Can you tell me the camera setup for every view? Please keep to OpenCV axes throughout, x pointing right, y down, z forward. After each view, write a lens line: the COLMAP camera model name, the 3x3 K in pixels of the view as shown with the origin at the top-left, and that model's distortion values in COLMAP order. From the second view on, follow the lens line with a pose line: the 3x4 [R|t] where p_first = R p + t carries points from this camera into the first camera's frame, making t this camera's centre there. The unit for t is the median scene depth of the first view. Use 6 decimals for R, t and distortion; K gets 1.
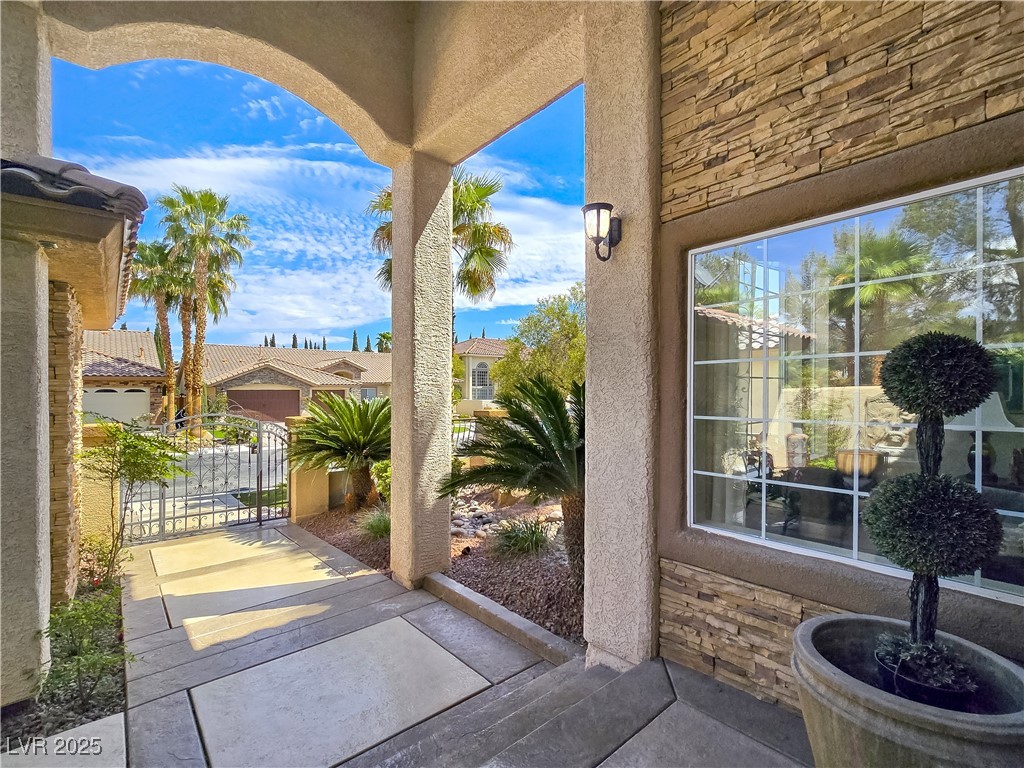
lens RADIAL K [[459.1, 0, 511.0], [0, 459.1, 392.2], [0, 0, 1]] dist [-0.012923, 0.002397]
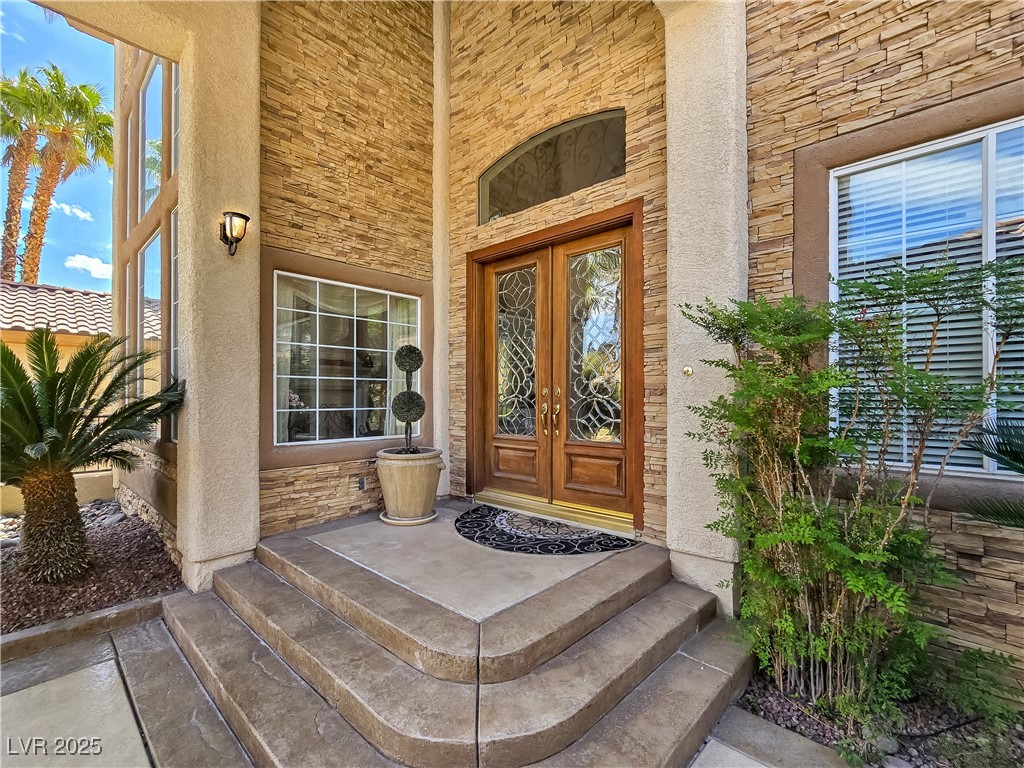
lens RADIAL K [[459.1, 0, 499.4], [0, 459.1, 402.2], [0, 0, 1]] dist [-0.012923, 0.002397]
pose [[-0.093767, -0.008523, 0.995558, -0.437827], [0.002738, 0.999957, 0.008819, 0.046231], [-0.995590, 0.003553, -0.093740, 0.132849]]
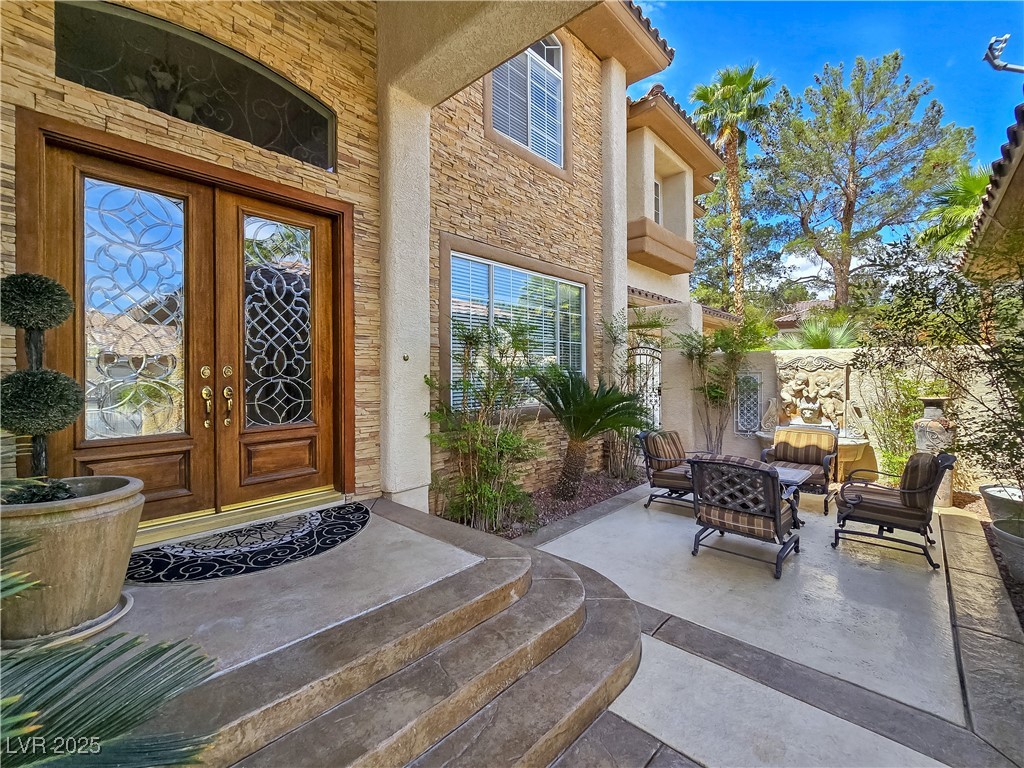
lens RADIAL K [[459.1, 0, 517.5], [0, 459.1, 374.9], [0, 0, 1]] dist [-0.012923, 0.002397]
pose [[-0.989909, 0.007322, -0.141517, -0.079022], [0.006447, 0.999957, 0.006641, 0.040630], [0.141560, 0.005661, -0.989914, 0.529661]]
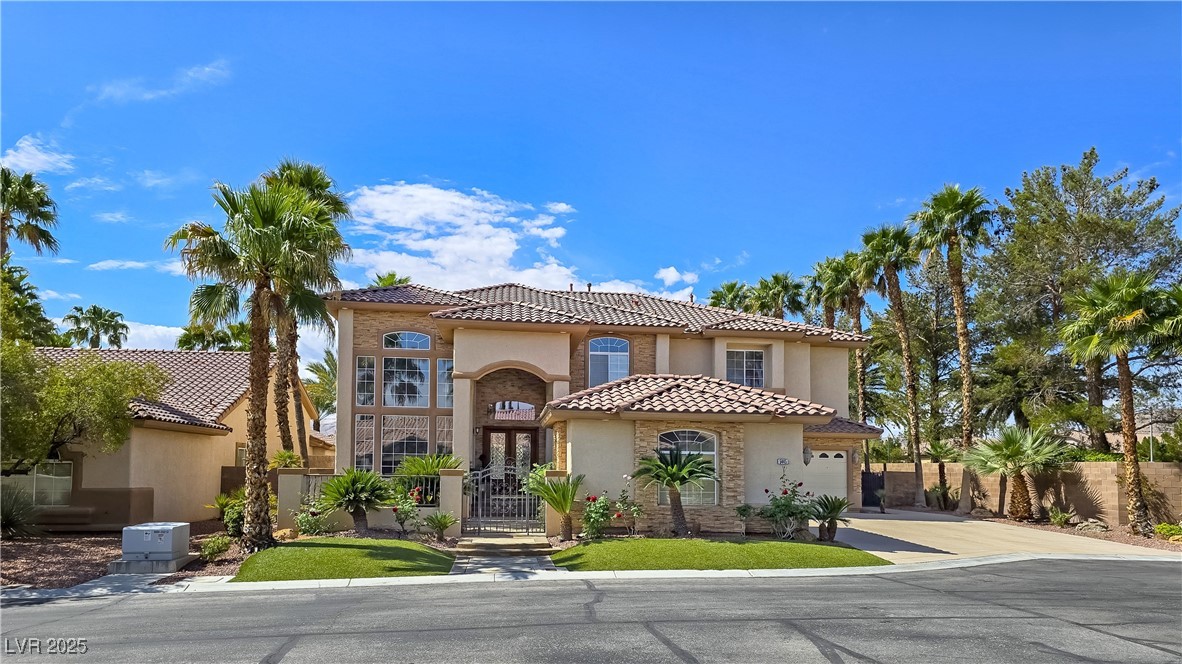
lens RADIAL K [[881.6, 0, 608.5], [0, 881.6, 378.9], [0, 0, 1]] dist [0.076931, -0.022017]
pose [[-0.838038, 0.053362, 0.542995, -2.742344], [-0.004595, 0.994480, -0.104823, 0.059022], [-0.545592, -0.090341, -0.833168, 3.545056]]
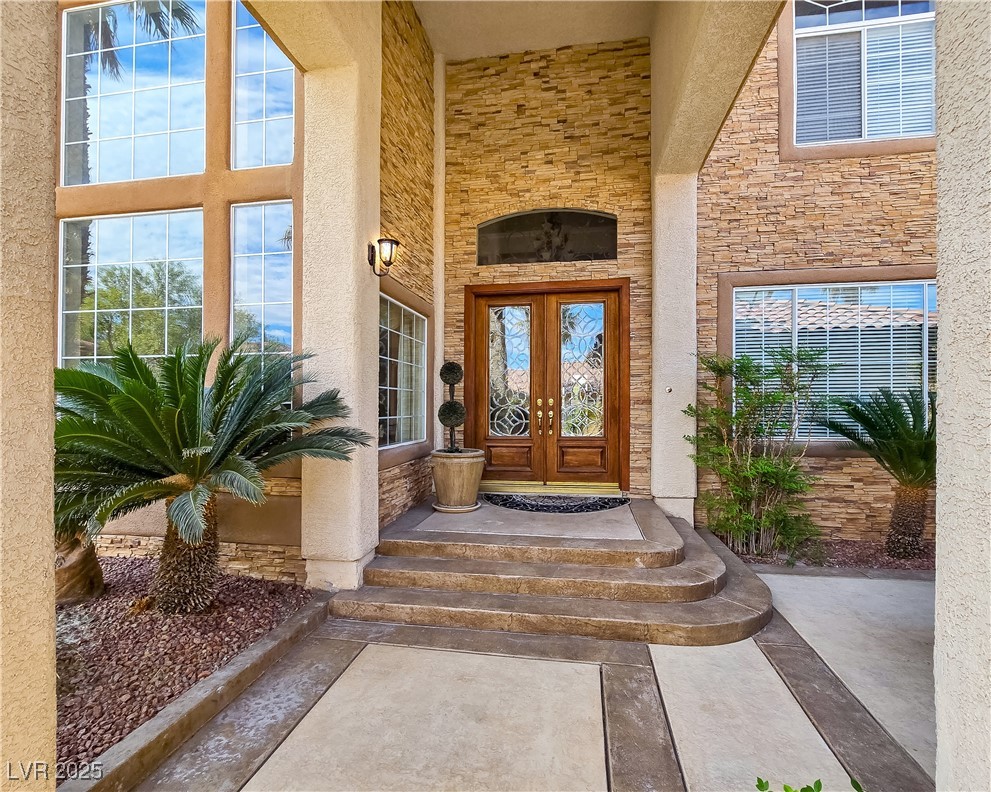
lens RADIAL K [[481.0, 0, 491.4], [0, 481.0, 410.1], [0, 0, 1]] dist [-0.009794, -0.000899]
pose [[-0.630509, 0.002073, 0.776179, -0.441495], [0.006342, 0.999977, 0.002482, 0.050187], [-0.776156, 0.006488, -0.630508, 0.626822]]
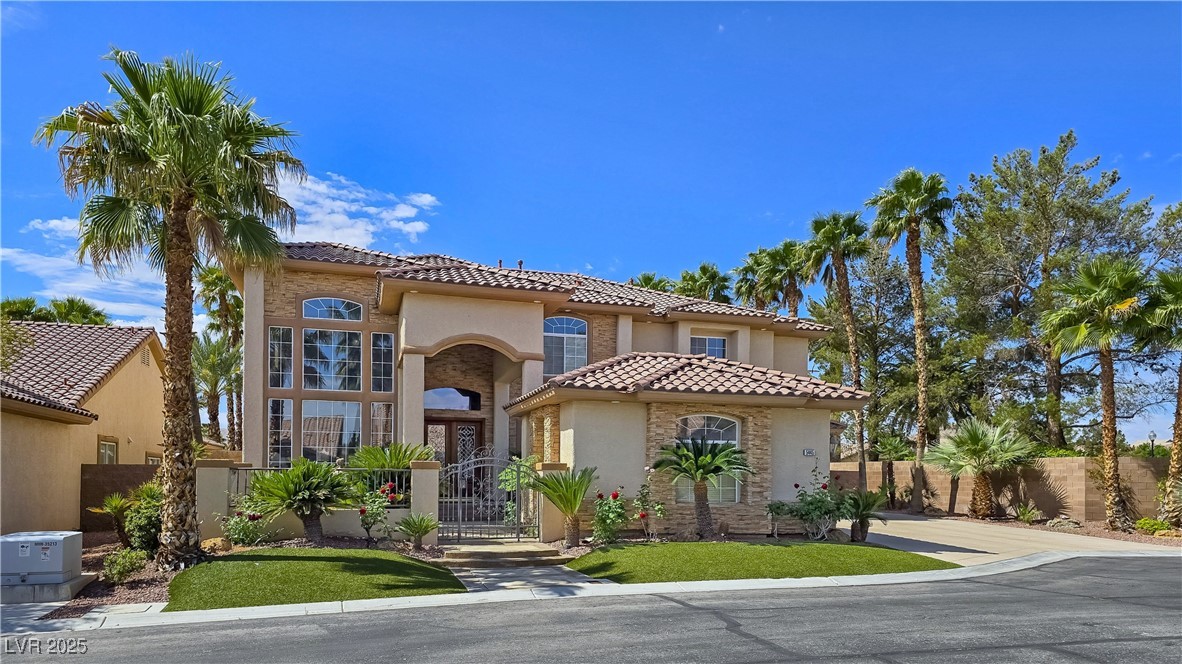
lens RADIAL K [[881.6, 0, 618.9], [0, 881.6, 423.4], [0, 0, 1]] dist [0.076931, -0.022017]
pose [[-0.922295, 0.025596, 0.385639, -2.018139], [0.000338, 0.997857, -0.065424, 0.109974], [-0.386487, -0.060210, -0.920327, 3.308373]]
